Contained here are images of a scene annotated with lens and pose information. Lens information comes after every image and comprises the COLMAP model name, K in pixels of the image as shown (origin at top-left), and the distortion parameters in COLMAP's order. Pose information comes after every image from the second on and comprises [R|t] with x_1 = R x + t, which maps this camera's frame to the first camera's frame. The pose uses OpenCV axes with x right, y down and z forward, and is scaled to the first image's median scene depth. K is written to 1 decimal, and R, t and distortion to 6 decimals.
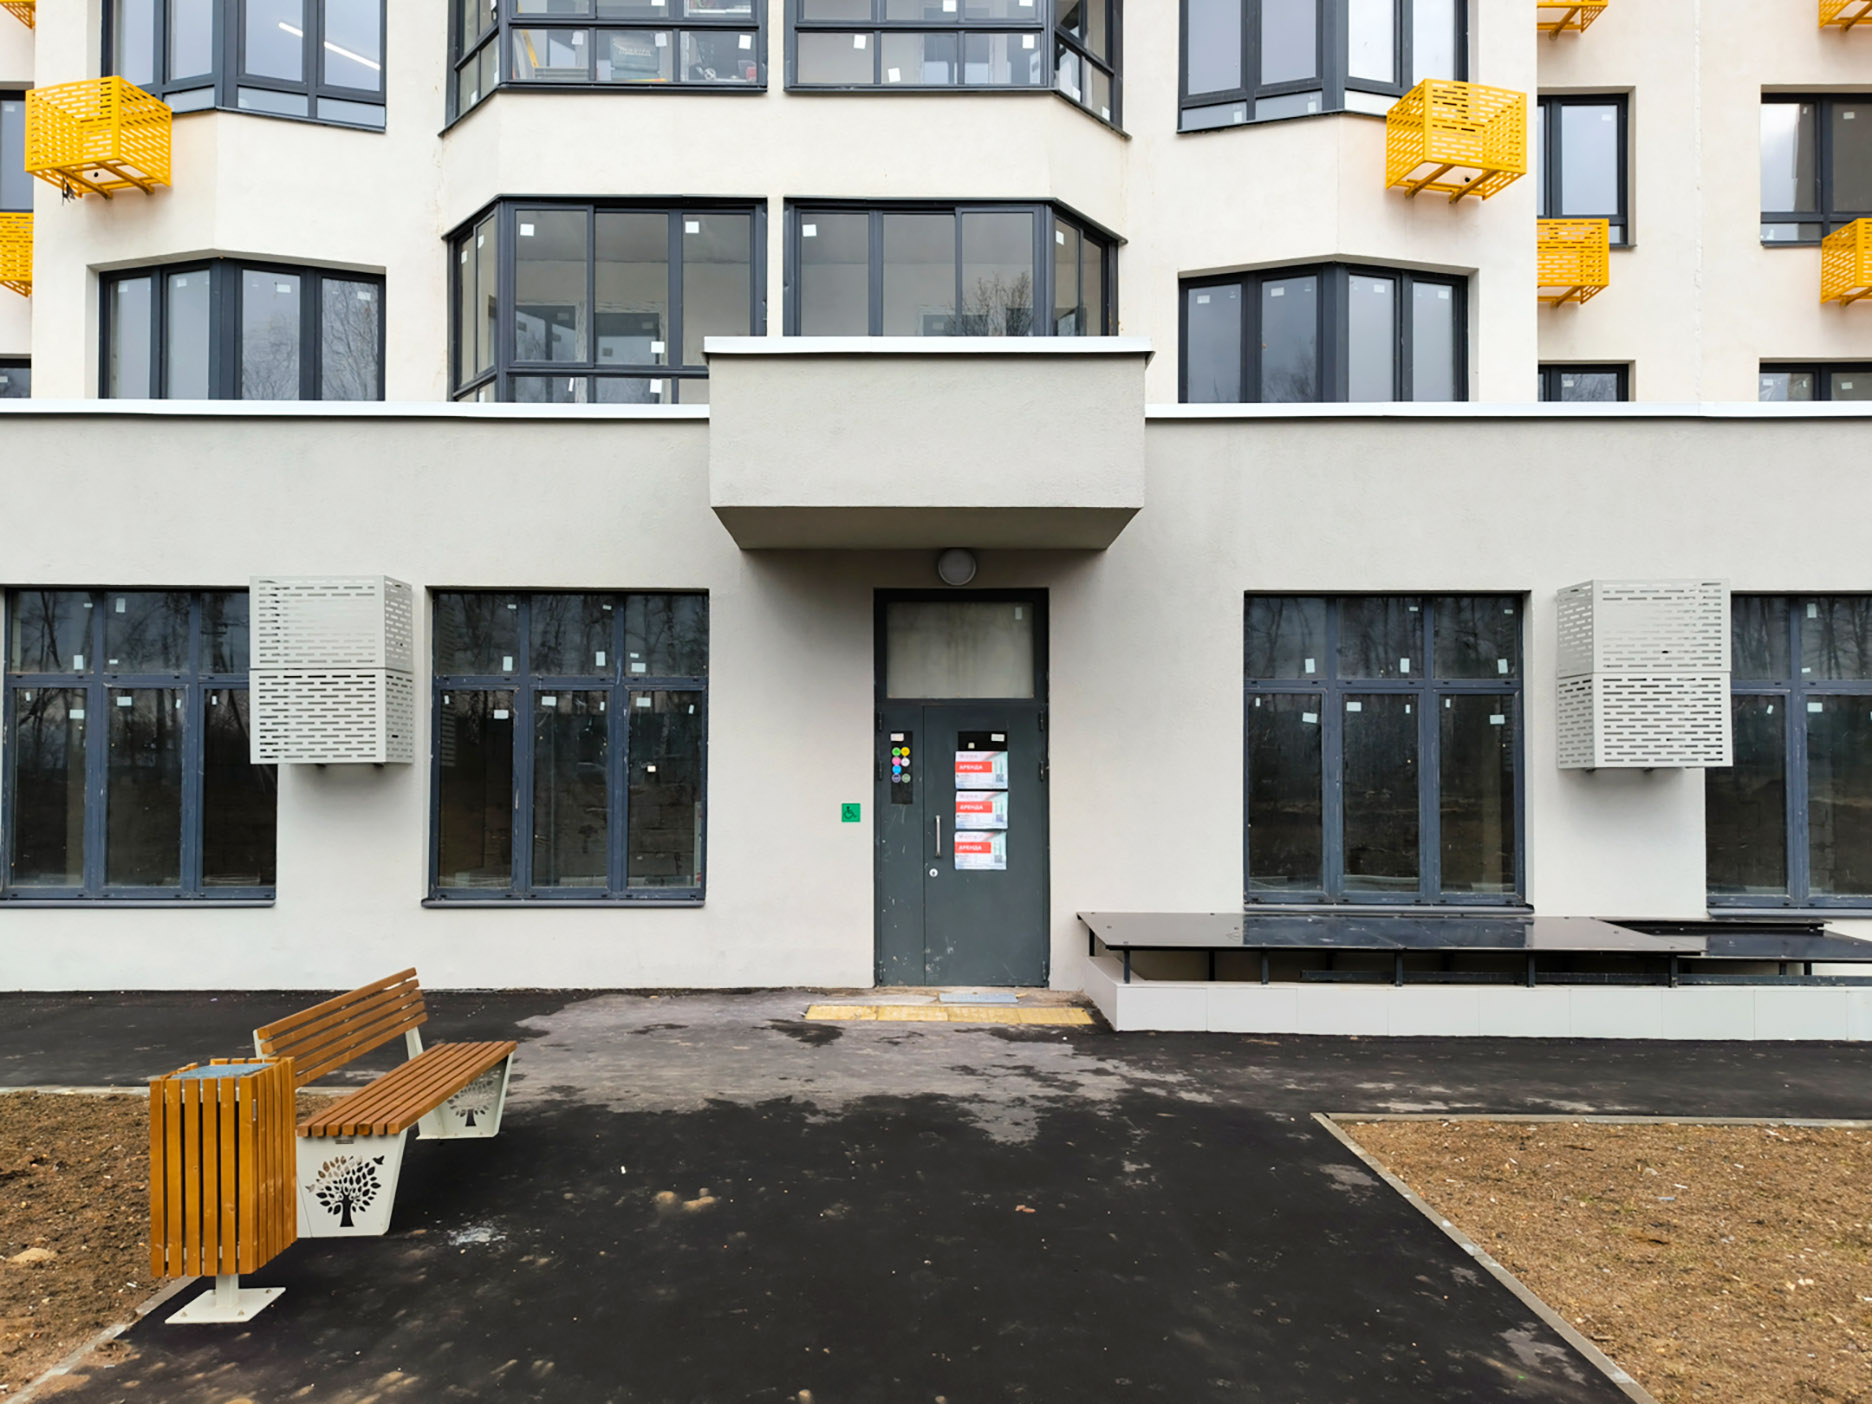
lens RADIAL K [[1344.6, 0, 893.0], [0, 1344.6, 754.6], [0, 0, 1]] dist [-0.007870, -0.010284]
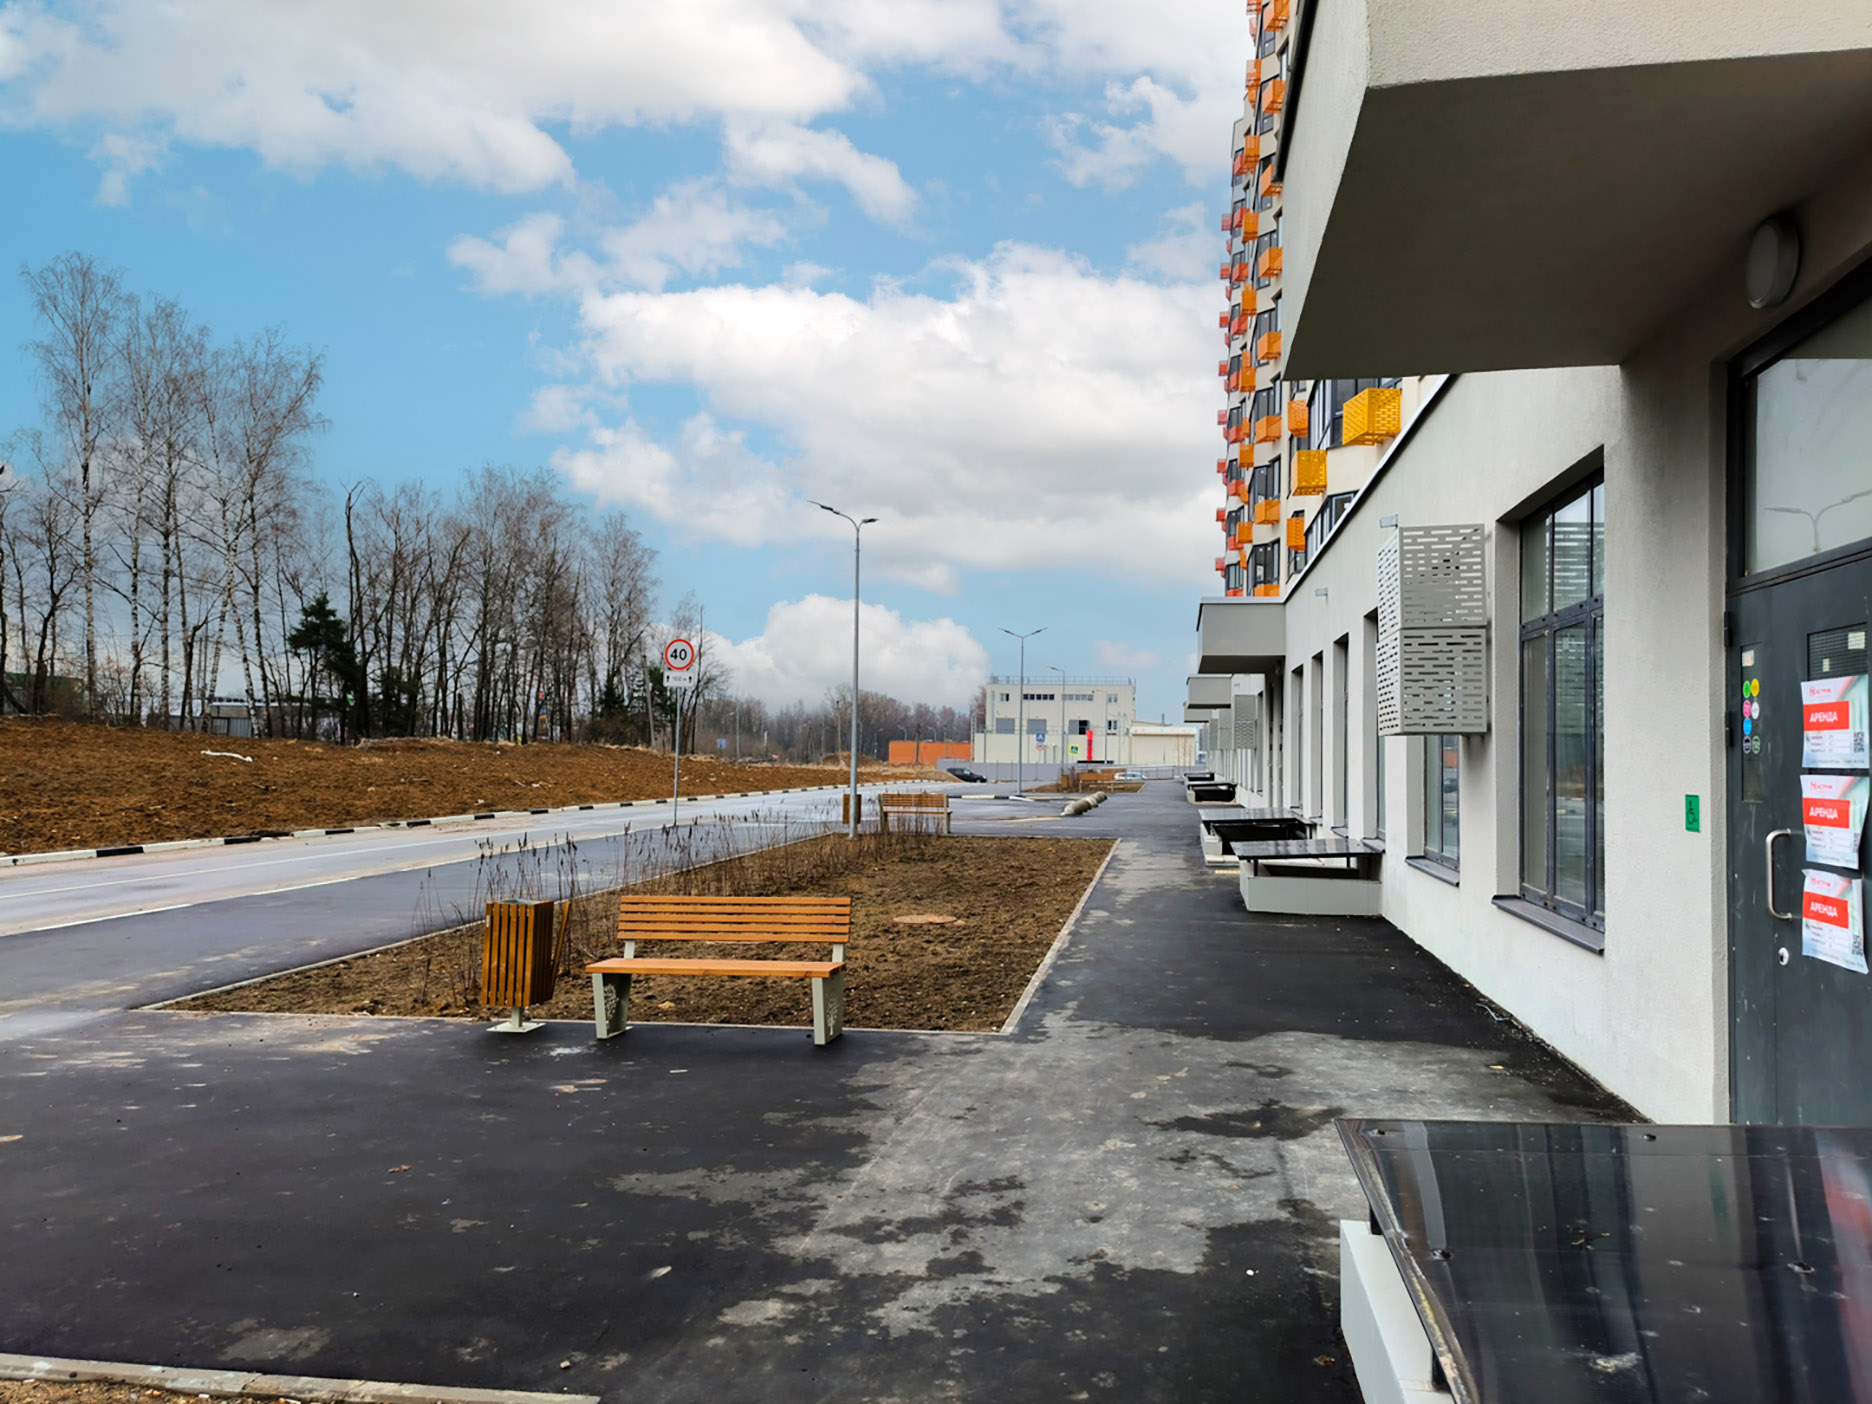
lens RADIAL K [[1344.6, 0, 945.3], [0, 1344.6, 700.8], [0, 0, 1]] dist [-0.007870, -0.010284]
pose [[-0.166535, -0.043265, -0.985086, 0.664513], [0.005089, 0.998986, -0.044736, 0.027893], [0.986022, -0.012463, -0.166146, 1.023002]]
